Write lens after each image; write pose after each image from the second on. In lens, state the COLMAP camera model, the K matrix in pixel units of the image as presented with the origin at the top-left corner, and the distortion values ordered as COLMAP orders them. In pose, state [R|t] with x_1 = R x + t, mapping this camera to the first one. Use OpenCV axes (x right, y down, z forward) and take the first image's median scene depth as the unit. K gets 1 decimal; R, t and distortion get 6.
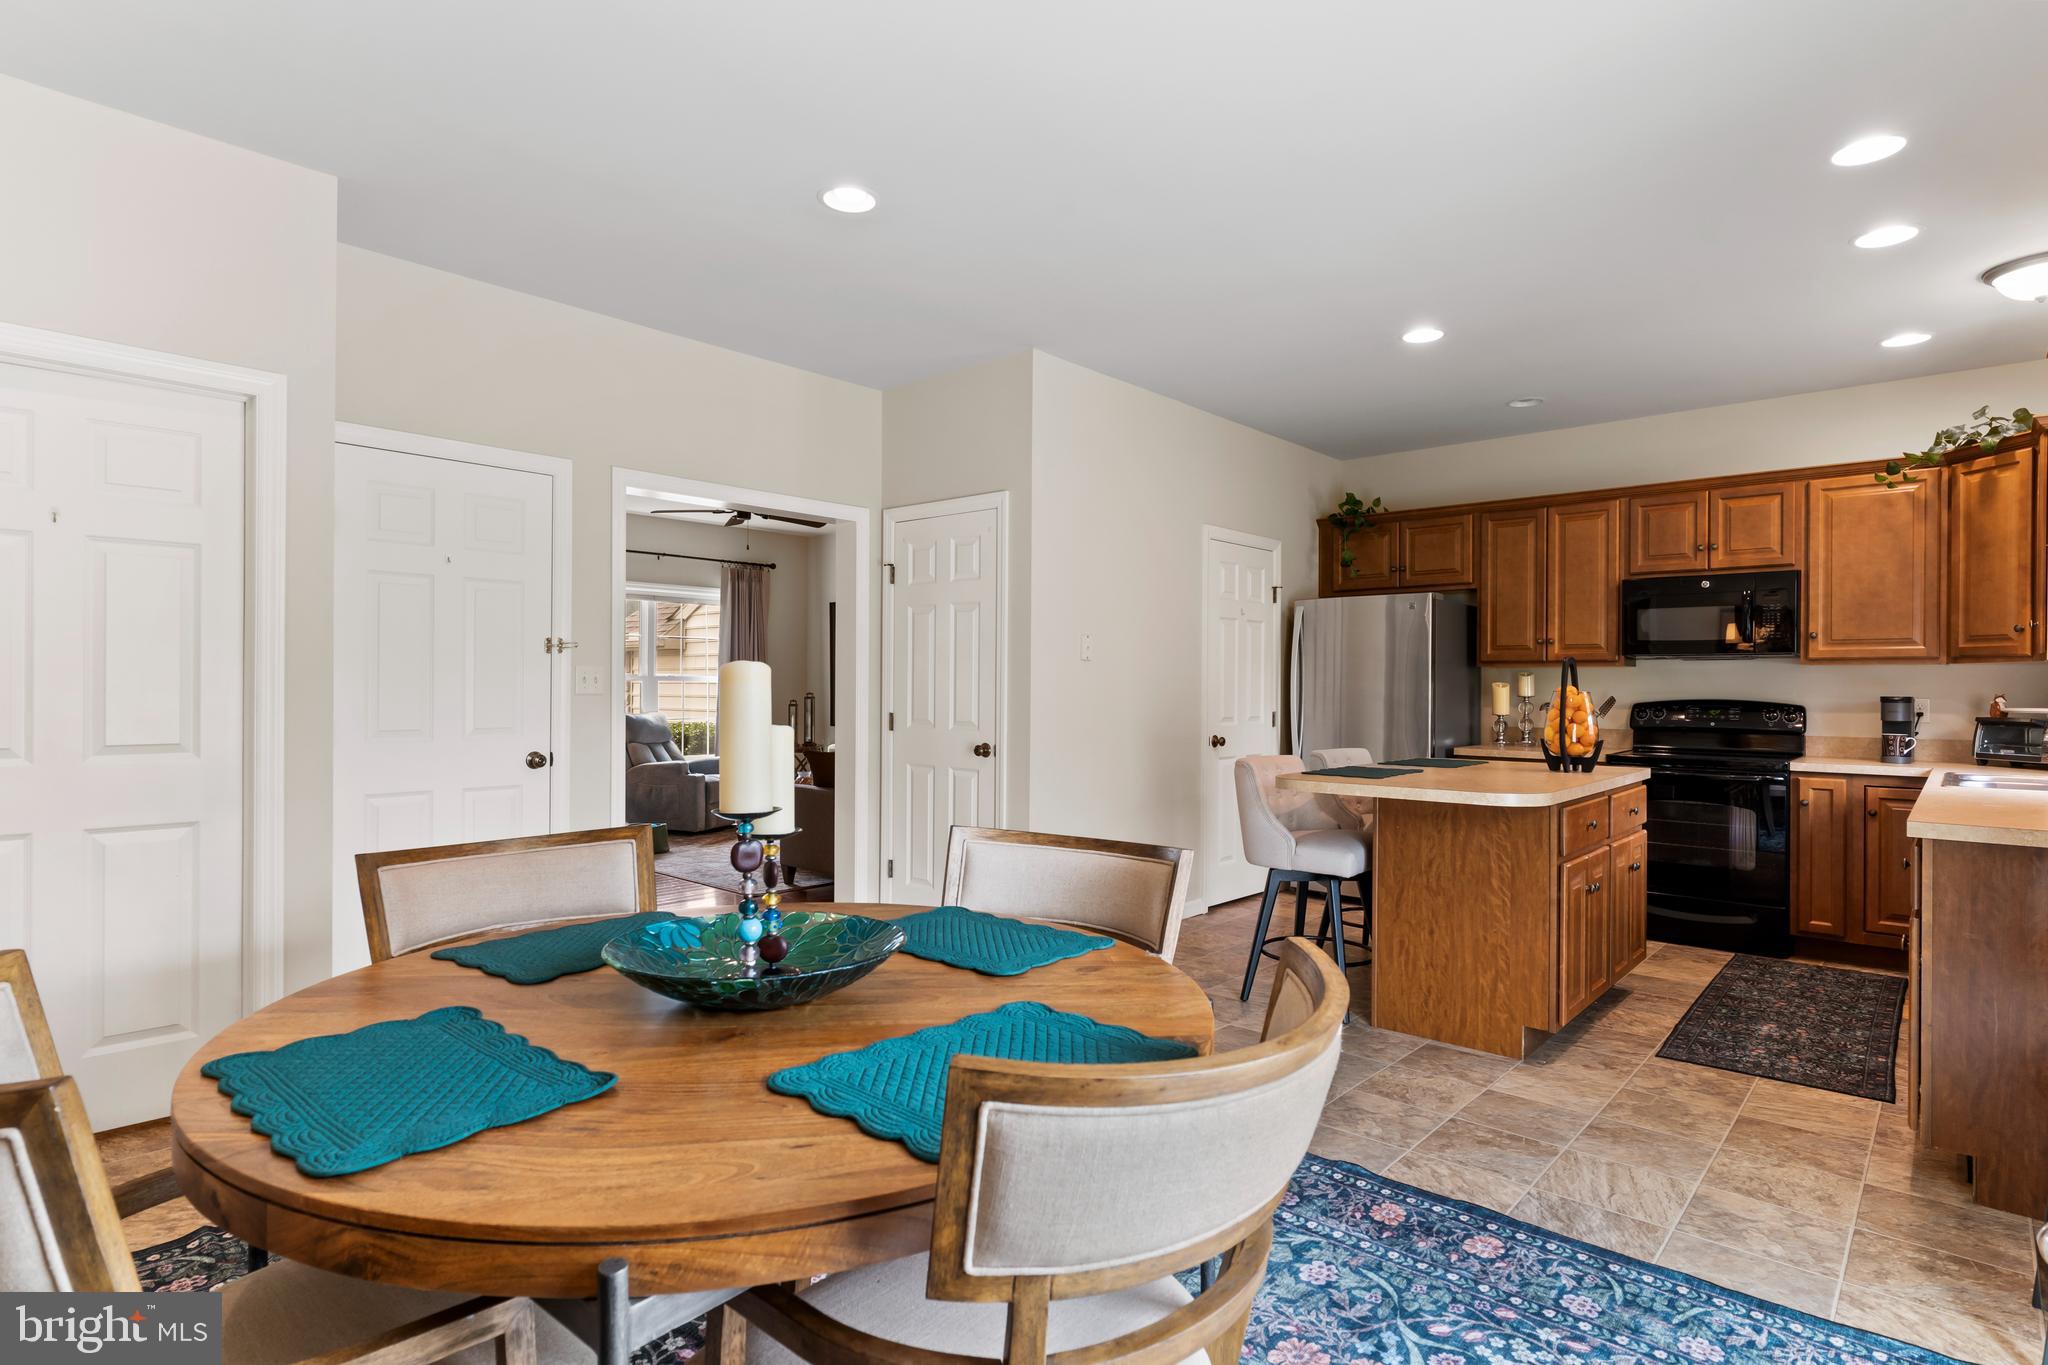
lens RADIAL K [[1064.1, 0, 1023.4], [0, 1064.1, 689.7], [0, 0, 1]] dist [-0.000006, 0.000972]
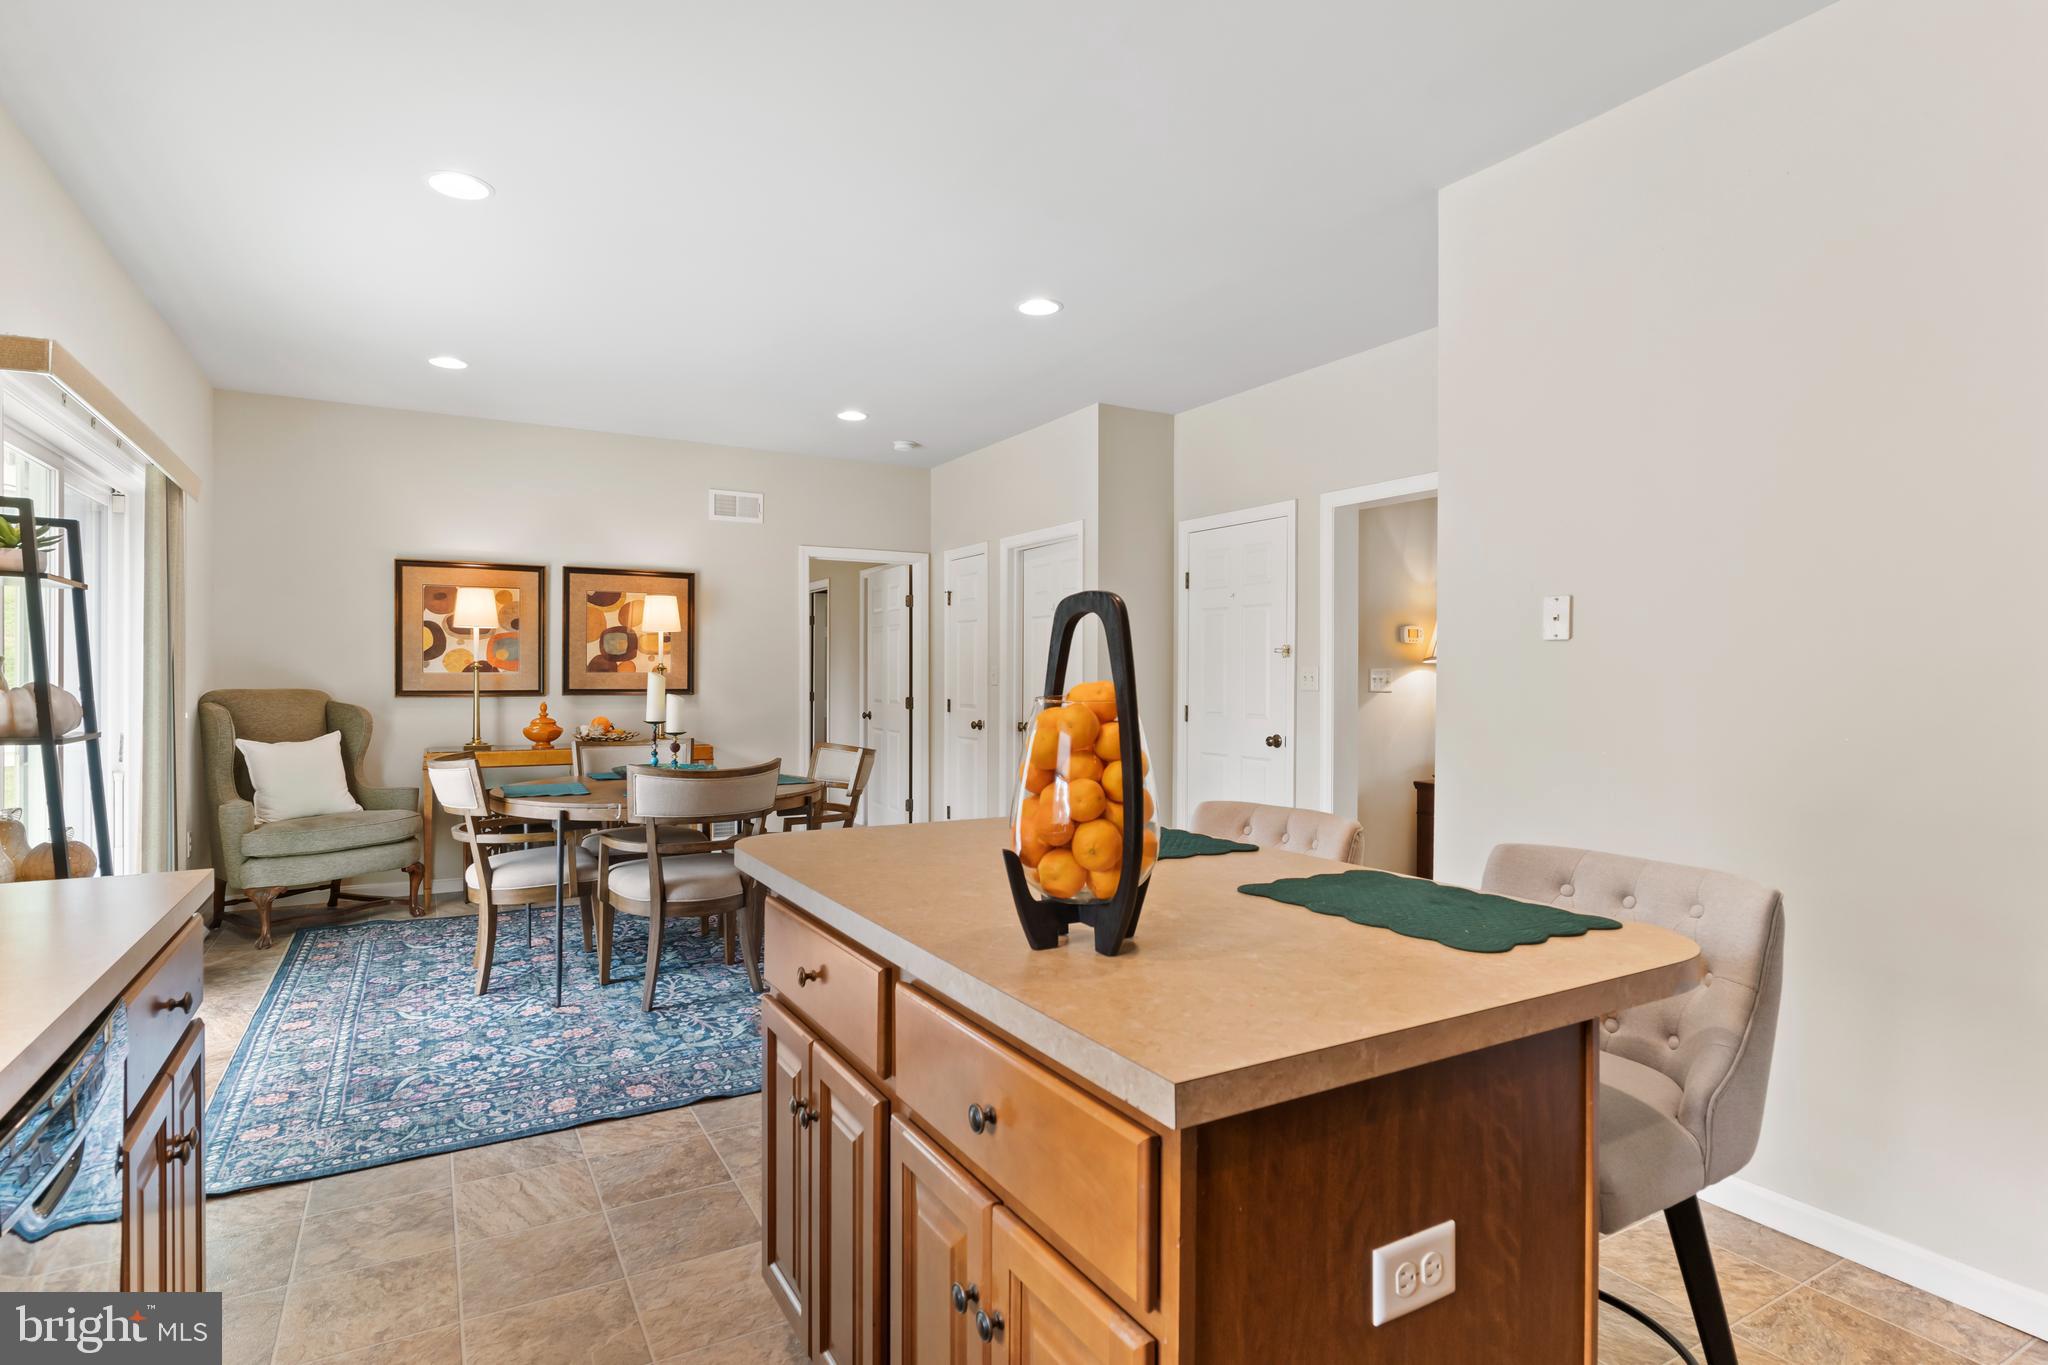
lens RADIAL K [[1045.5, 0, 1019.4], [0, 1045.5, 679.3], [0, 0, 1]] dist [-0.003421, -0.000655]
pose [[-0.317766, -0.004490, -0.948158, 0.723220], [-0.006945, 0.999973, -0.002408, -0.003086], [0.948144, 0.005820, -0.317789, 0.948009]]
